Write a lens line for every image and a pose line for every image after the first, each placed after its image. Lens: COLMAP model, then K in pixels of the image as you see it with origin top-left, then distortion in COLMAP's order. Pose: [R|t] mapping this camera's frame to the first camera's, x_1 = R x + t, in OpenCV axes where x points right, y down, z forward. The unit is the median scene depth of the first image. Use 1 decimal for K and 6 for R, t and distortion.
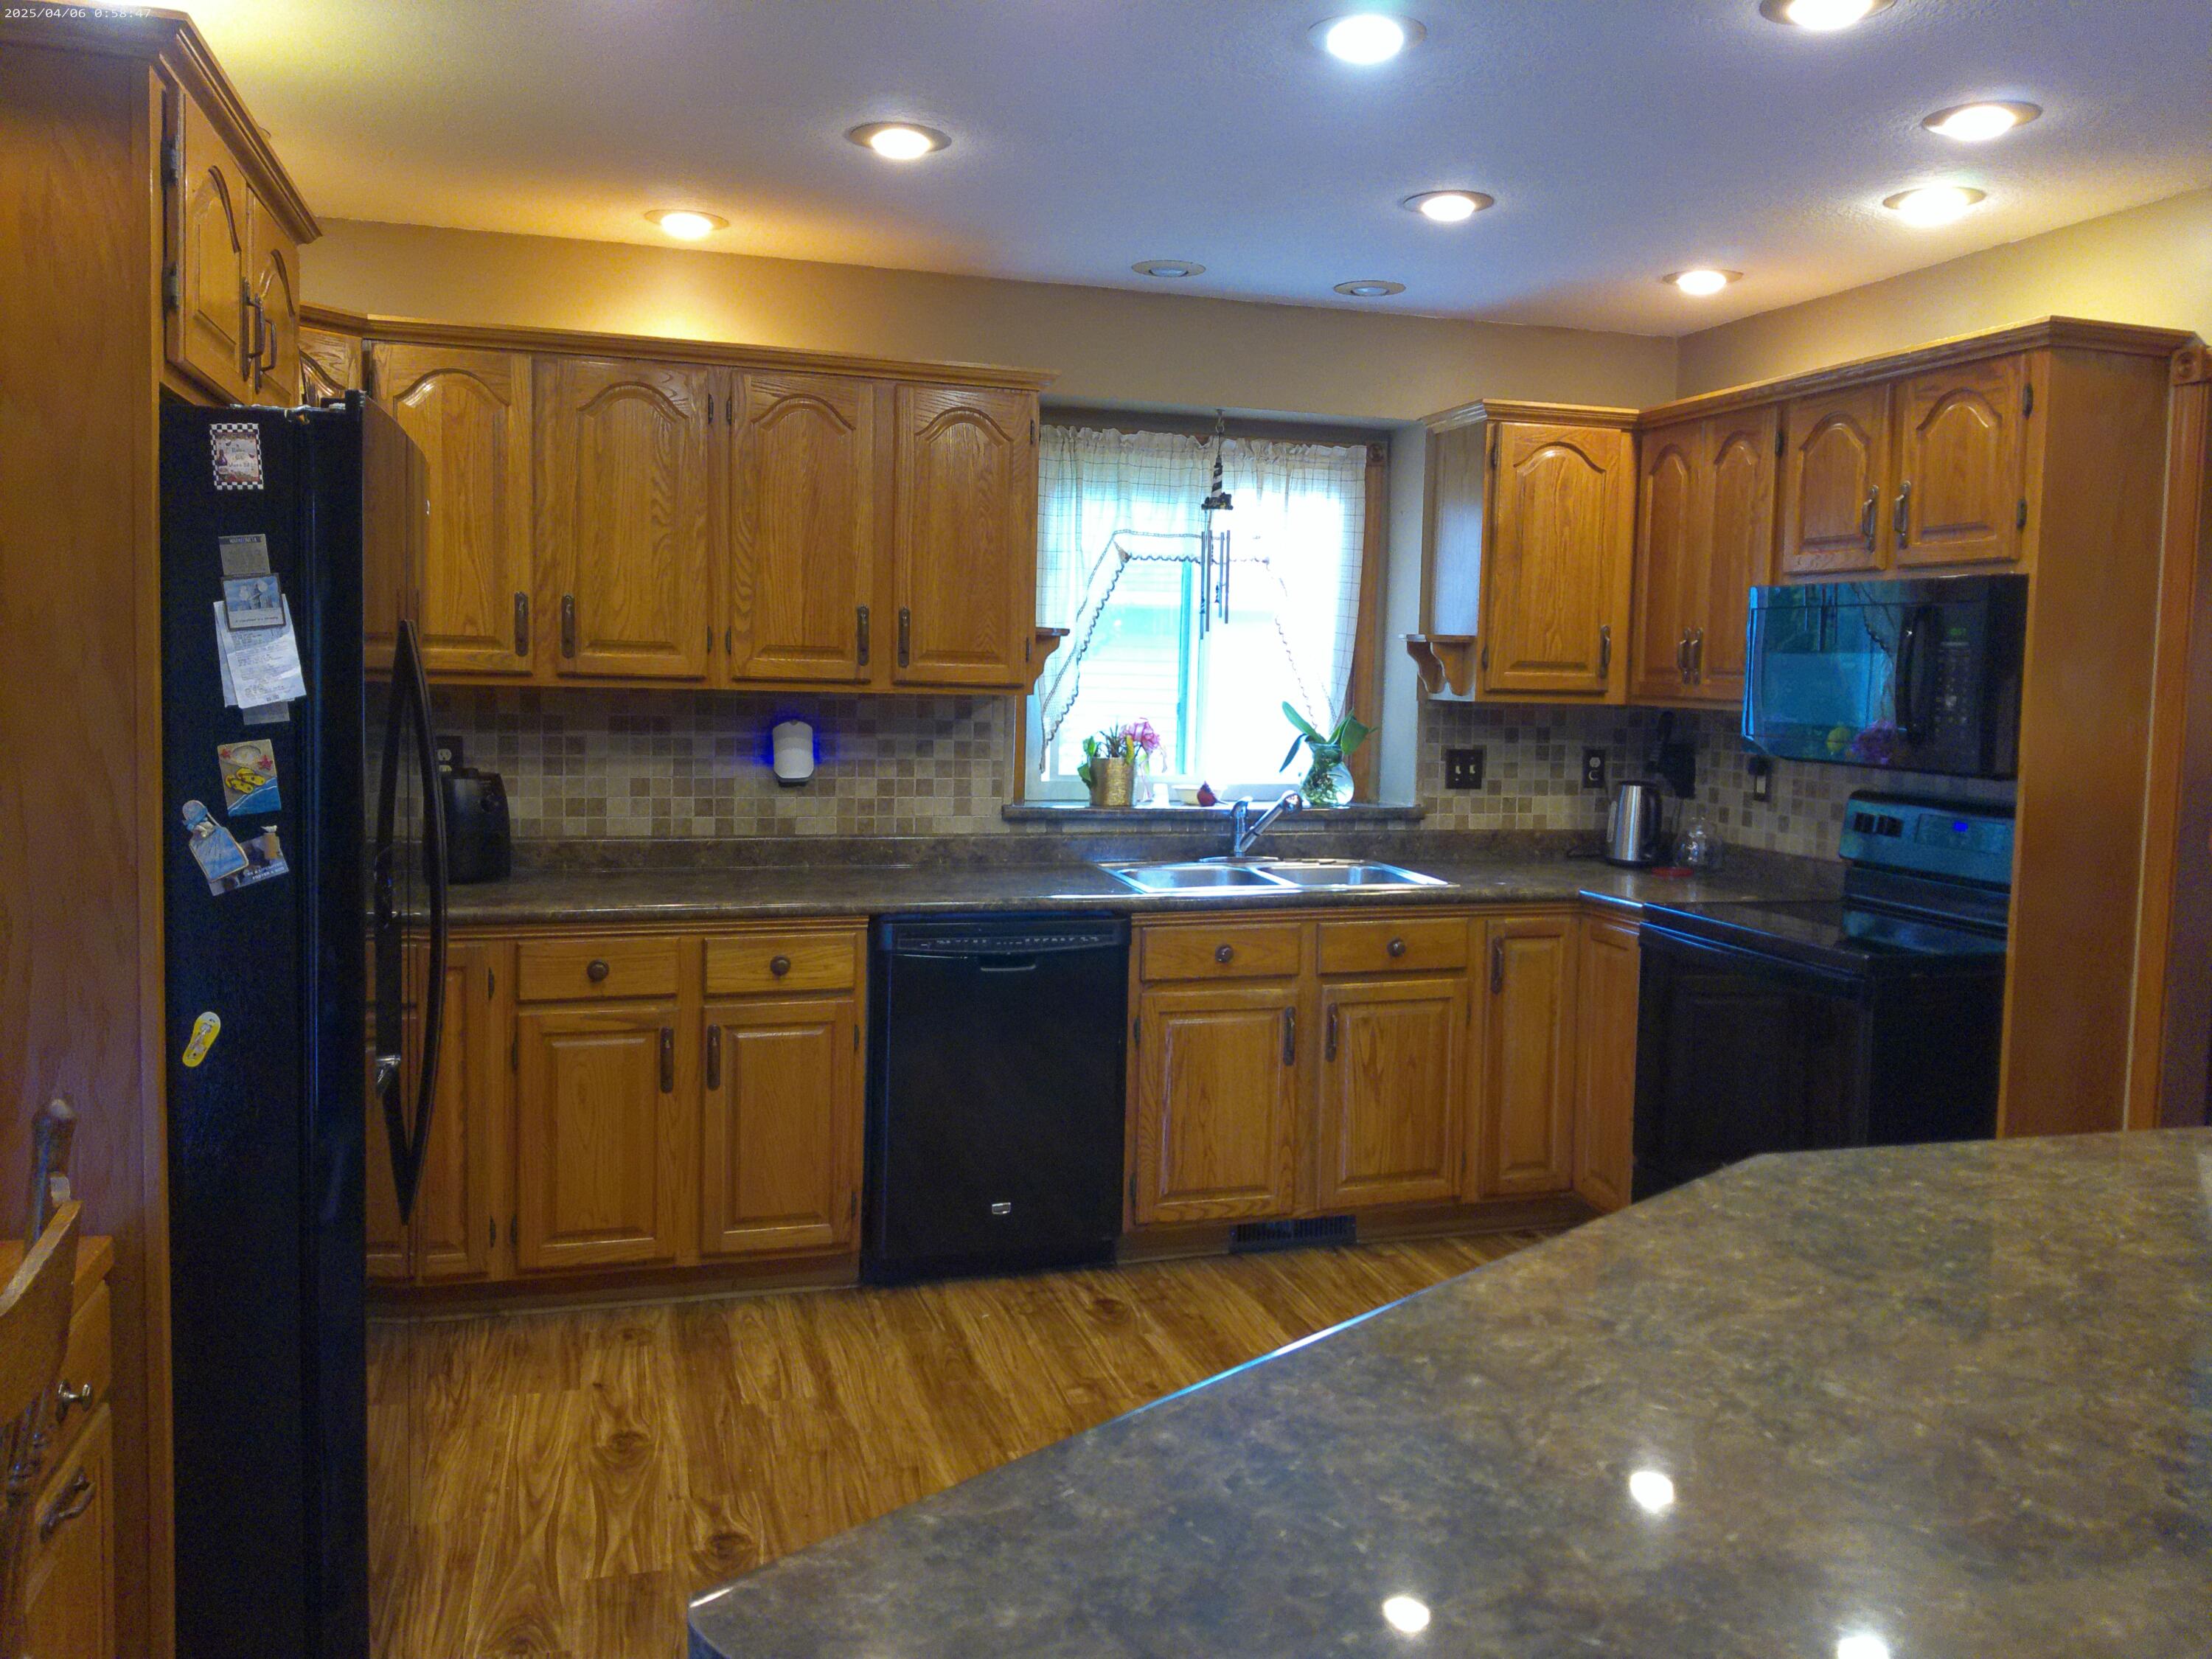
lens RADIAL K [[1746.3, 0, 1145.9], [0, 1746.3, 802.8], [0, 0, 1]] dist [0.061041, -0.123612]
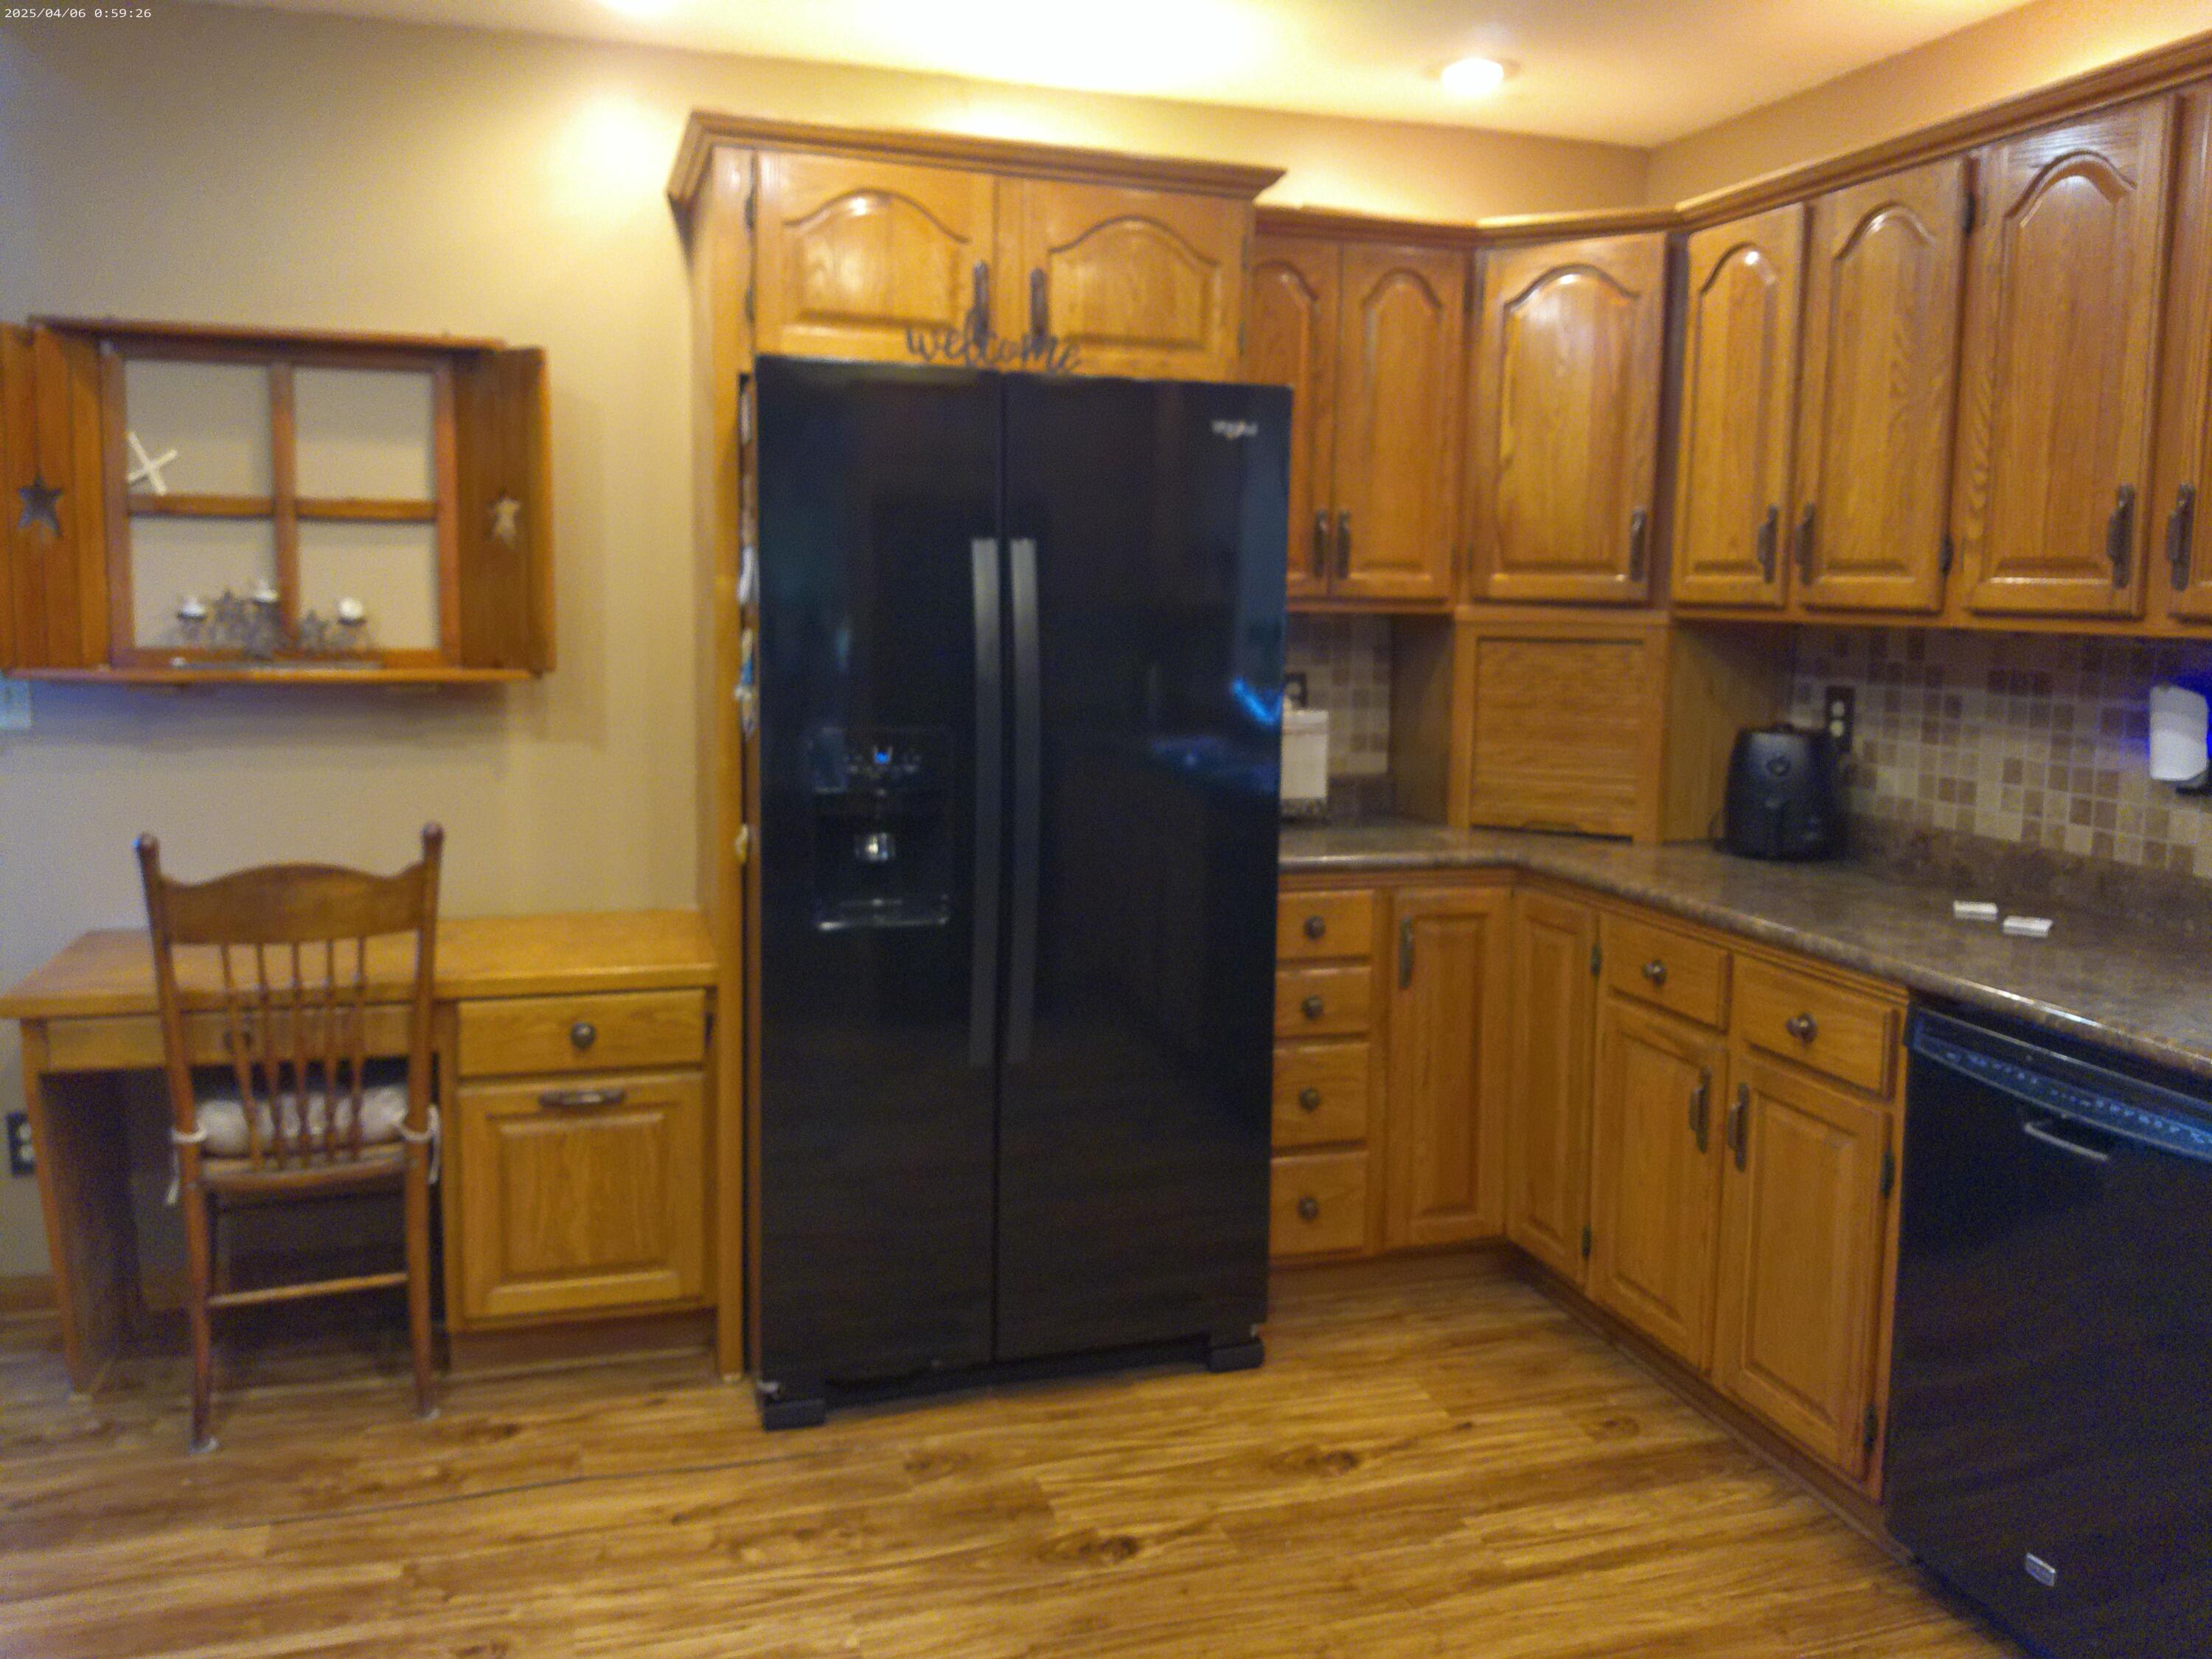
lens RADIAL K [[1746.3, 0, 1111.7], [0, 1746.3, 794.7], [0, 0, 1]] dist [0.061041, -0.123612]
pose [[-0.005353, 0.095281, -0.995436, 0.436686], [-0.095472, 0.990854, 0.095356, -0.034002], [0.995418, 0.095547, 0.003792, 0.670564]]
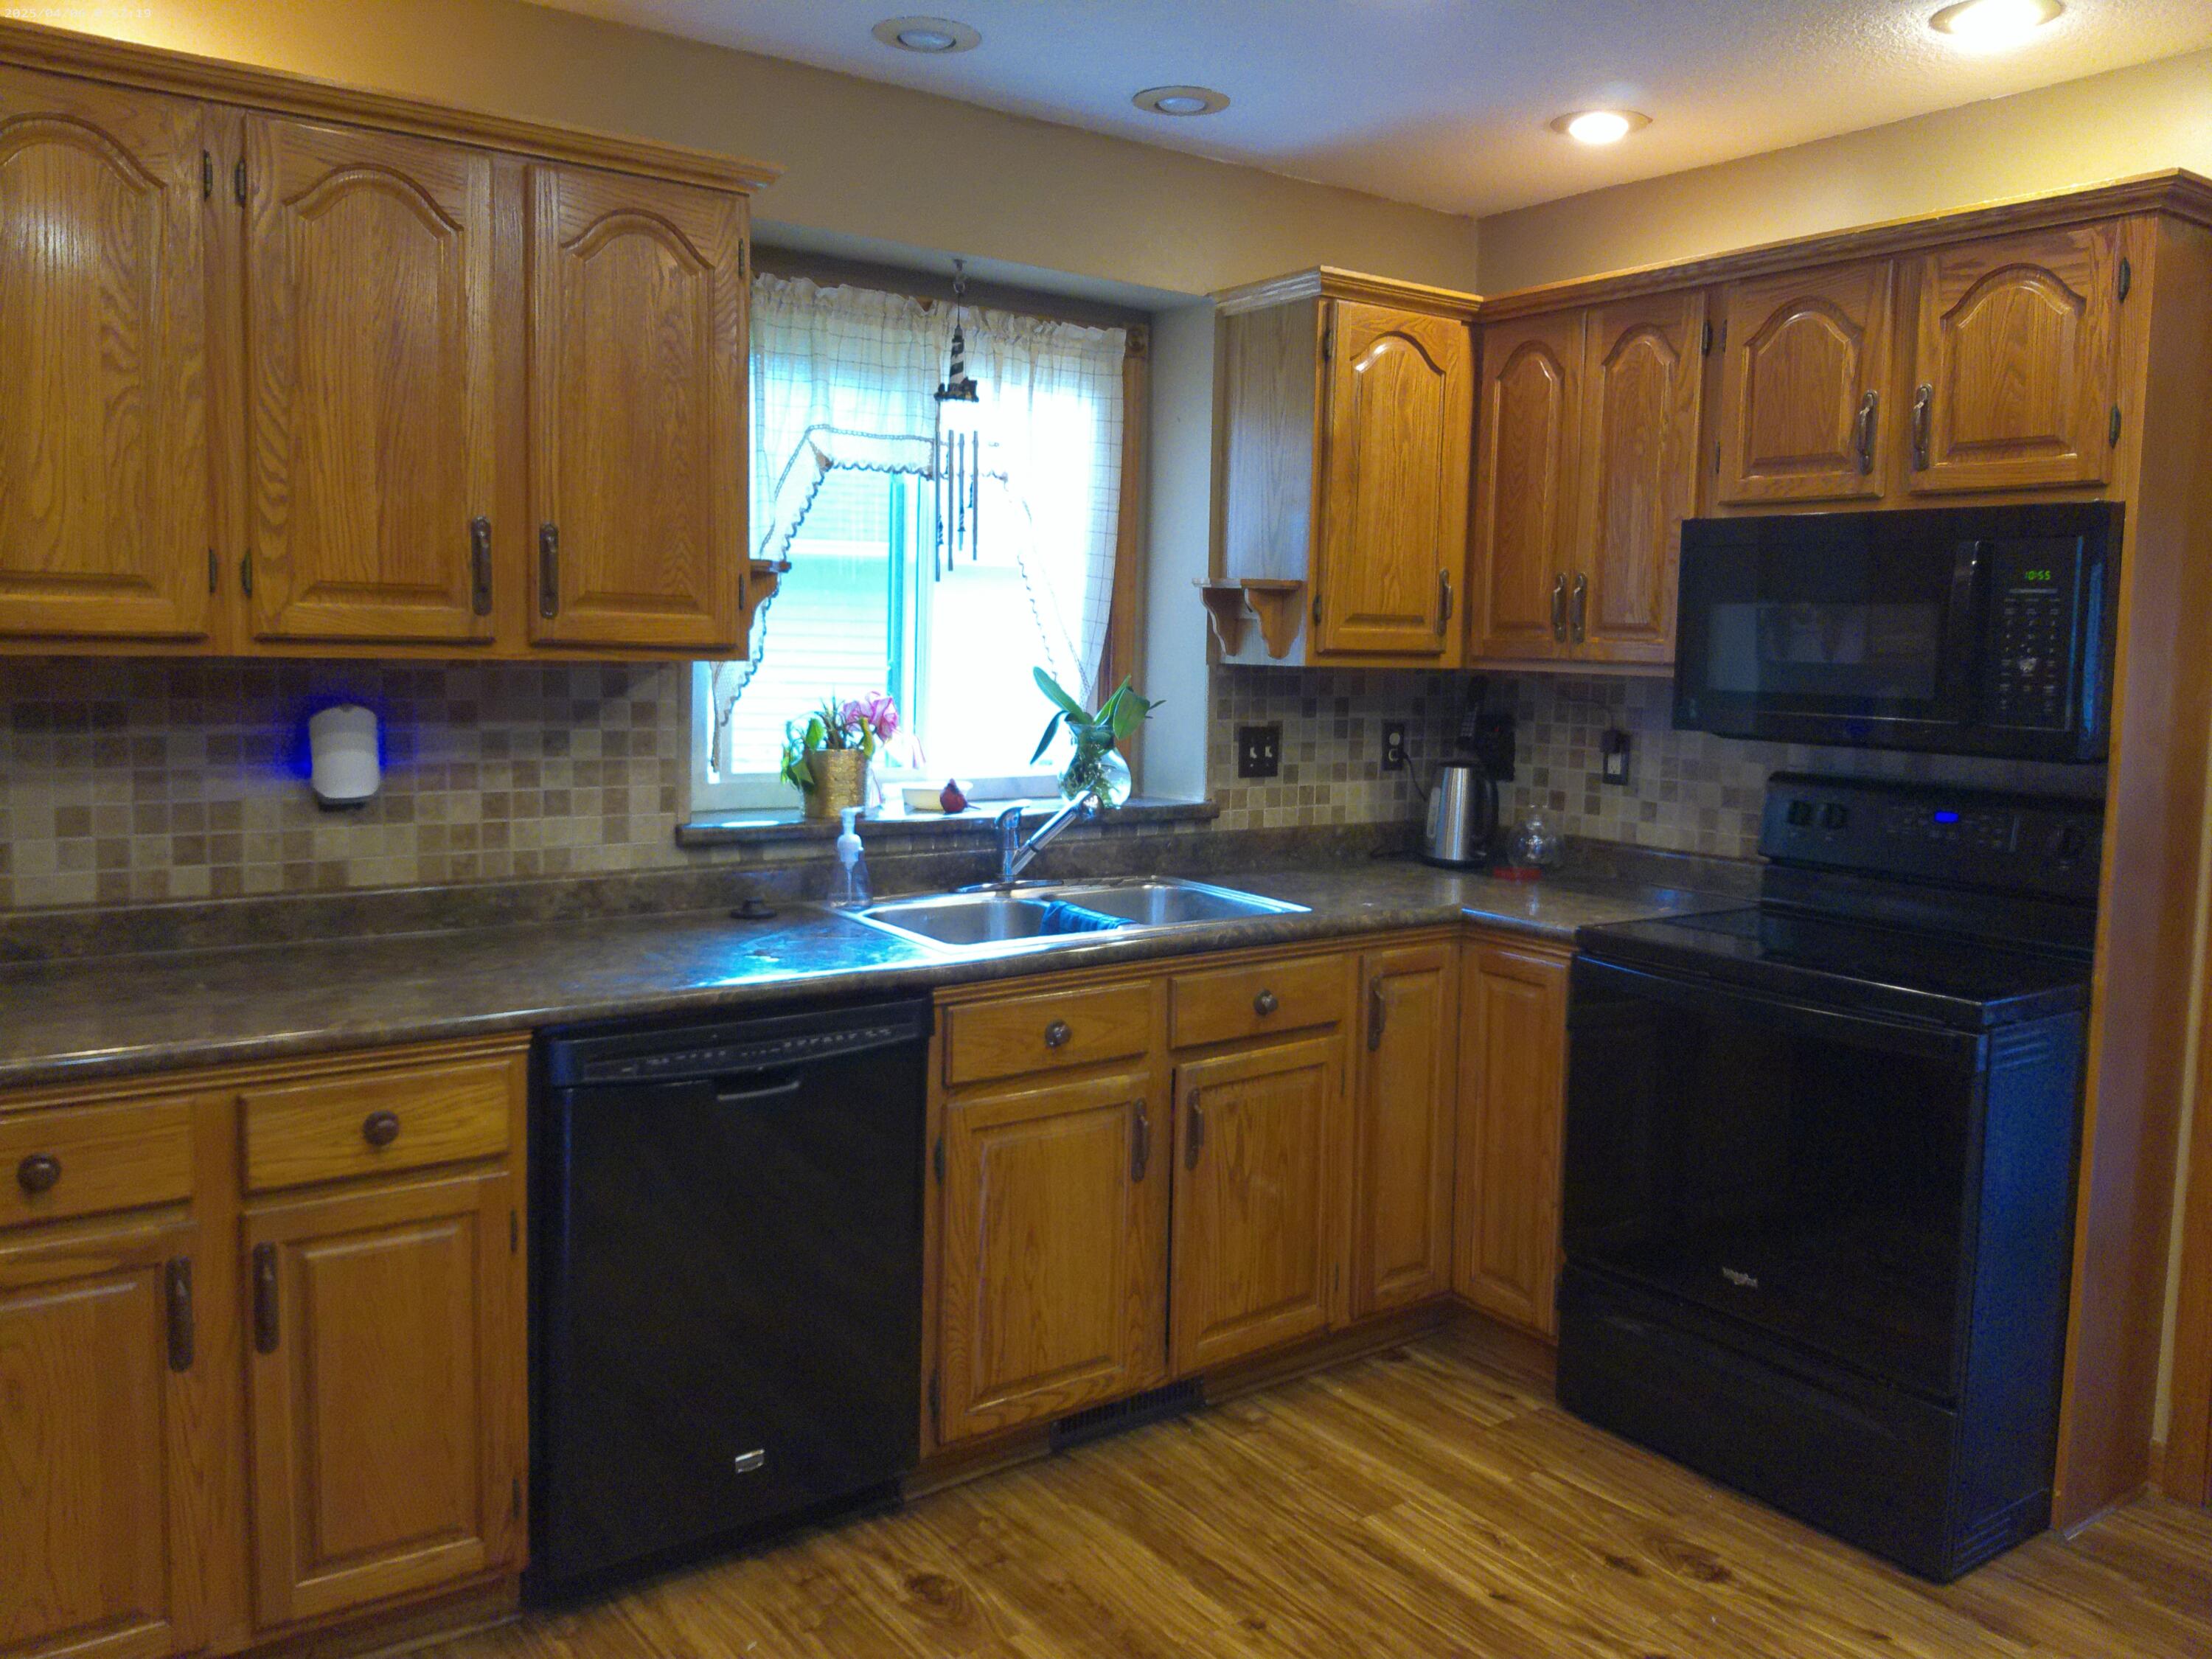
lens RADIAL K [[1746.3, 0, 1148.0], [0, 1746.3, 786.7], [0, 0, 1]] dist [0.061041, -0.123612]
pose [[0.945591, -0.029583, 0.324009, -0.143383], [0.024312, 0.999498, 0.020306, -0.025084], [-0.324447, -0.011324, 0.945836, 0.336877]]
